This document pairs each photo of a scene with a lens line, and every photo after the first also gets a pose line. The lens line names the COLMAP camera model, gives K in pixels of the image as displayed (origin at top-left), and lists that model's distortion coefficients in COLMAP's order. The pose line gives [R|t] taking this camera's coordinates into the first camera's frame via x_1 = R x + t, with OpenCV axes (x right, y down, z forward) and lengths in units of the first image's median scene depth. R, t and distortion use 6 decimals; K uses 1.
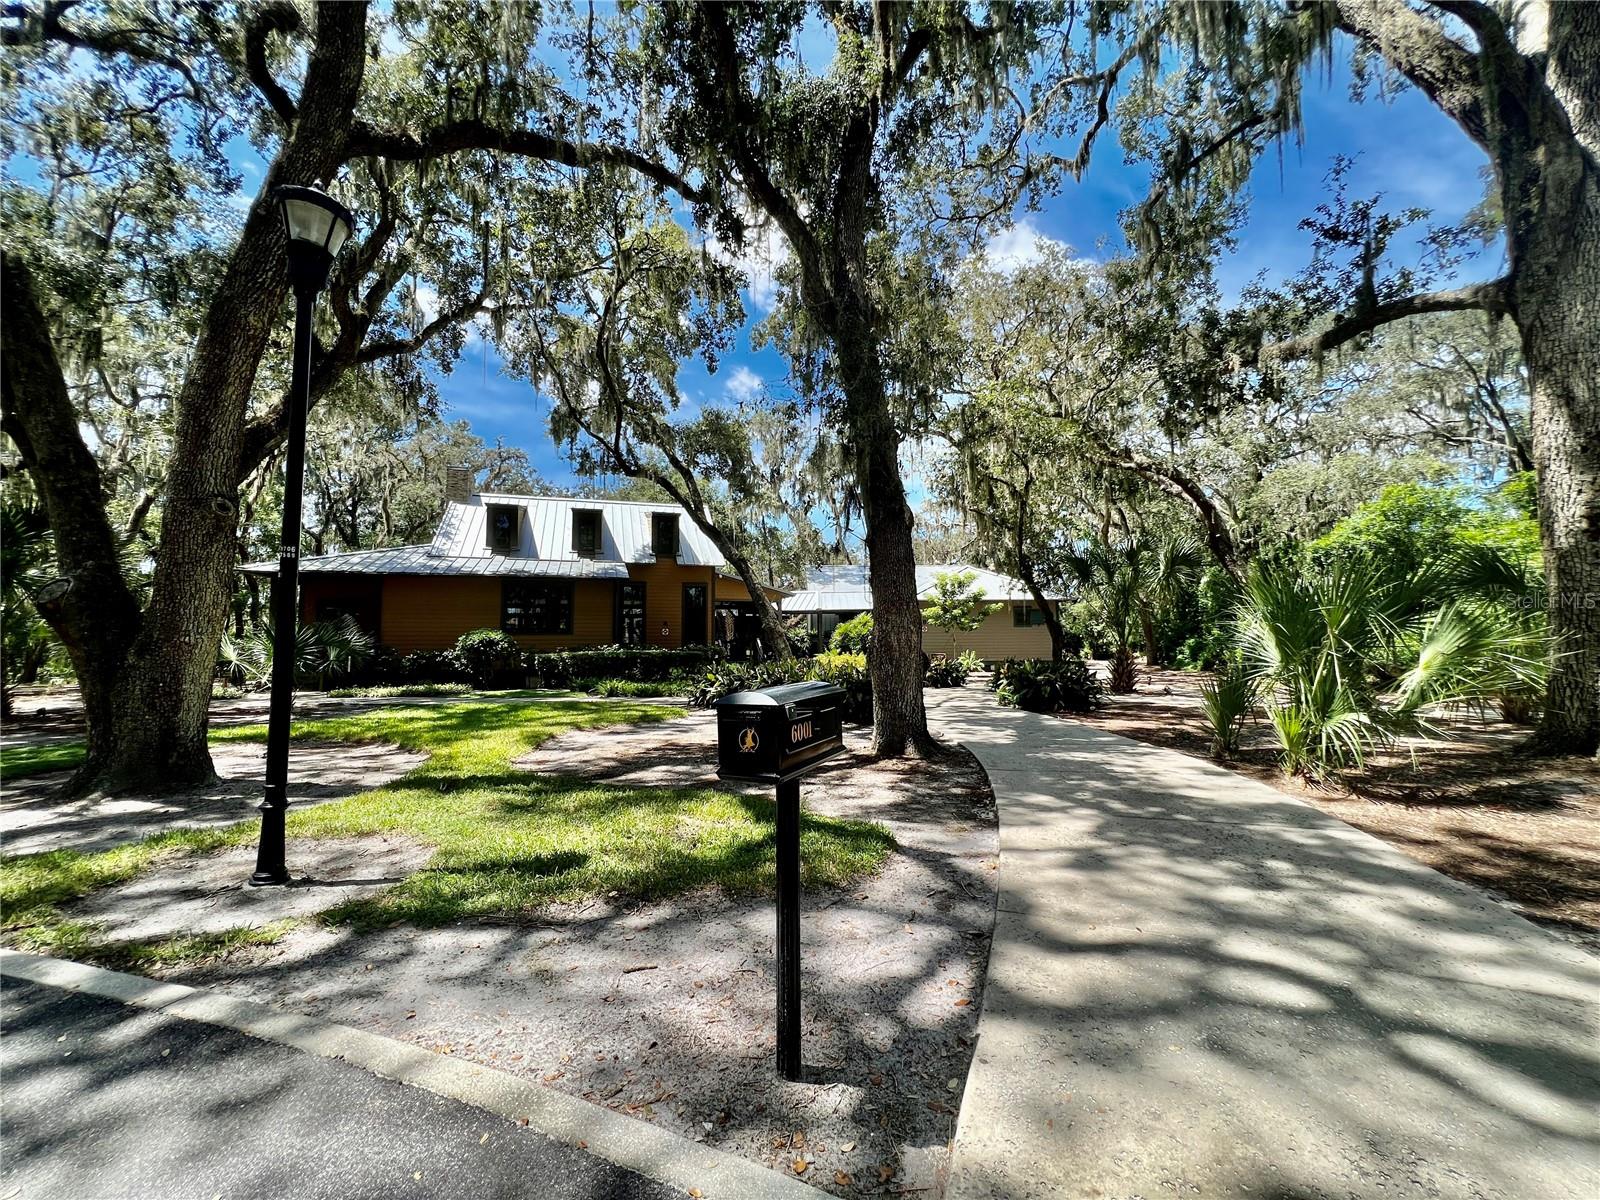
lens RADIAL K [[655.1, 0, 800.0], [0, 655.1, 600.0], [0, 0, 1]] dist [-0.000652, -0.000030]
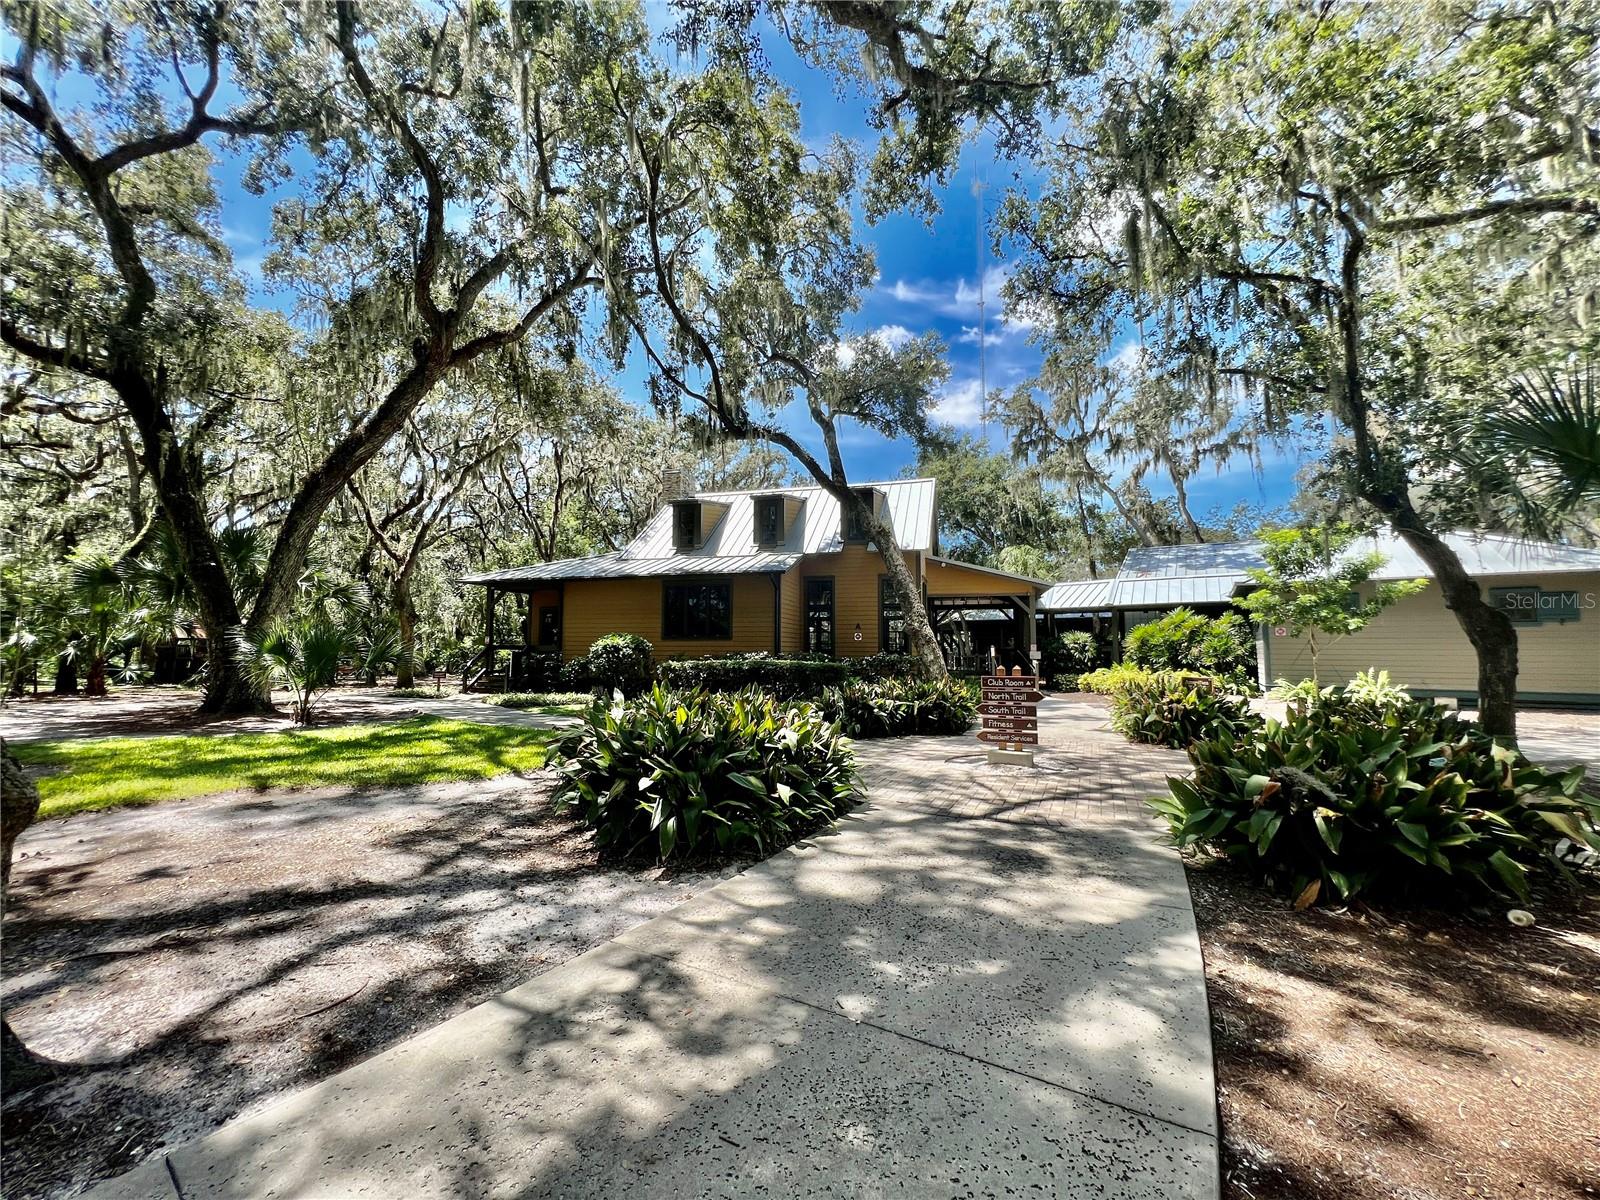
lens RADIAL K [[655.1, 0, 800.0], [0, 655.1, 600.0], [0, 0, 1]] dist [-0.000652, -0.000030]
pose [[0.838930, -0.033310, -0.543220, 0.178768], [0.027085, 0.999444, -0.019457, 0.018024], [0.543566, 0.001610, 0.839365, 0.302782]]
